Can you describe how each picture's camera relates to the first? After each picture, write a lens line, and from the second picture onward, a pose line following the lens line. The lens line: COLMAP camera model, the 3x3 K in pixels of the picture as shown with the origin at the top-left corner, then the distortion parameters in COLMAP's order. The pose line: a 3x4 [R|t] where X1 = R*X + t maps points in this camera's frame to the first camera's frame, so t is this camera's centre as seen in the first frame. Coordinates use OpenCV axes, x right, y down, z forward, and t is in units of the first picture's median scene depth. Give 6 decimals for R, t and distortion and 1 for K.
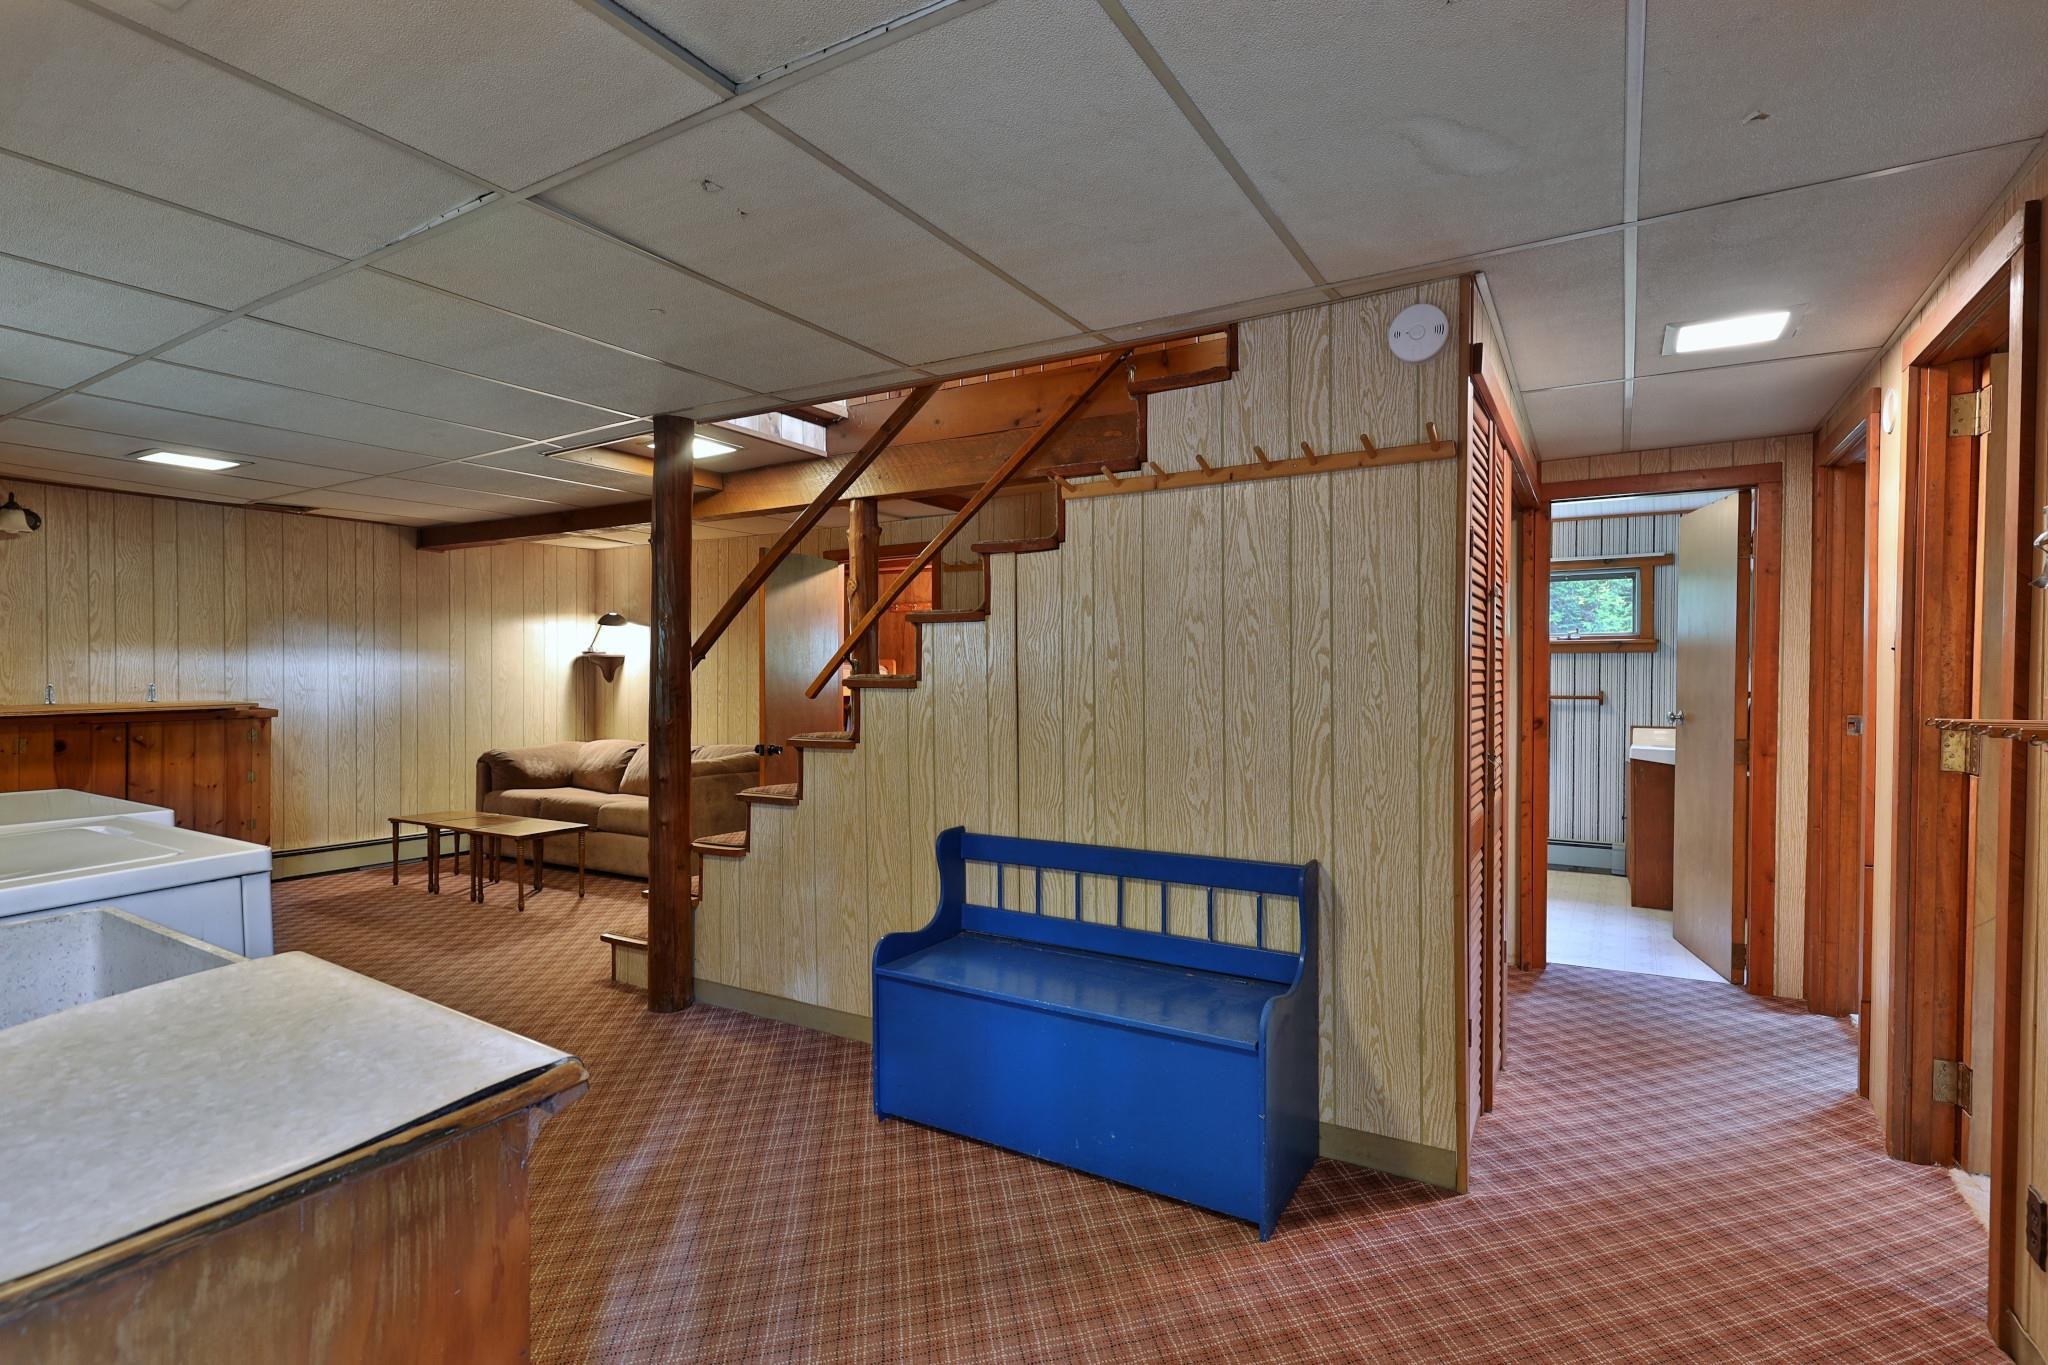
lens RADIAL K [[982.0, 0, 1028.7], [0, 982.0, 679.6], [0, 0, 1]] dist [0.001292, 0.000352]
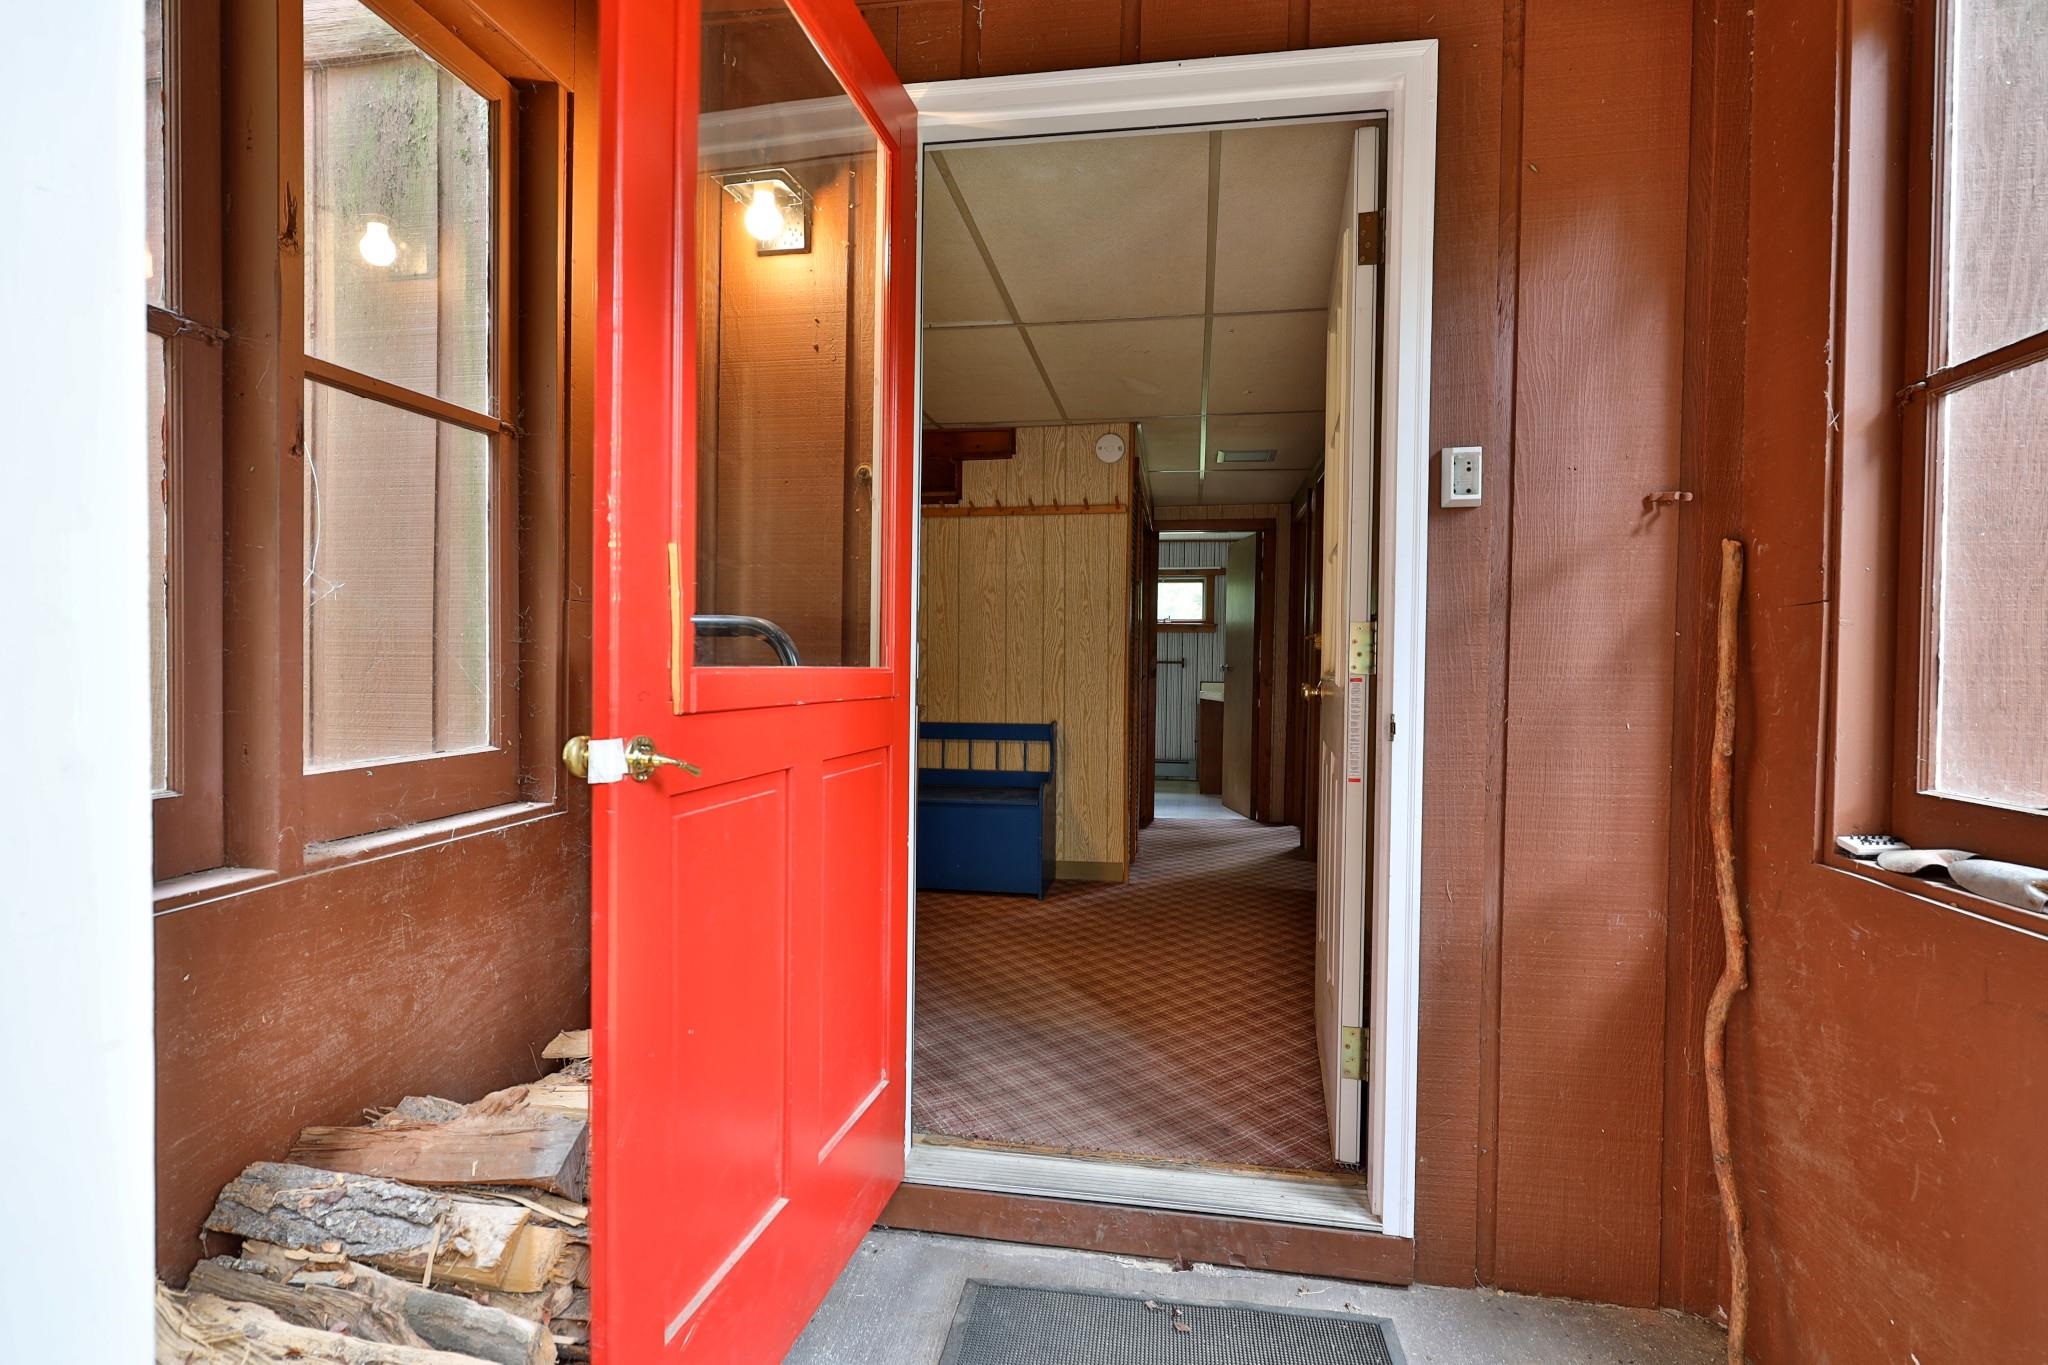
lens RADIAL K [[982.0, 0, 1021.3], [0, 982.0, 681.6], [0, 0, 1]] dist [0.001292, 0.000352]
pose [[0.931987, 0.004712, 0.362461, -0.424684], [-0.008060, 0.999938, 0.007725, 0.089762], [-0.362402, -0.010121, 0.931967, -0.684823]]
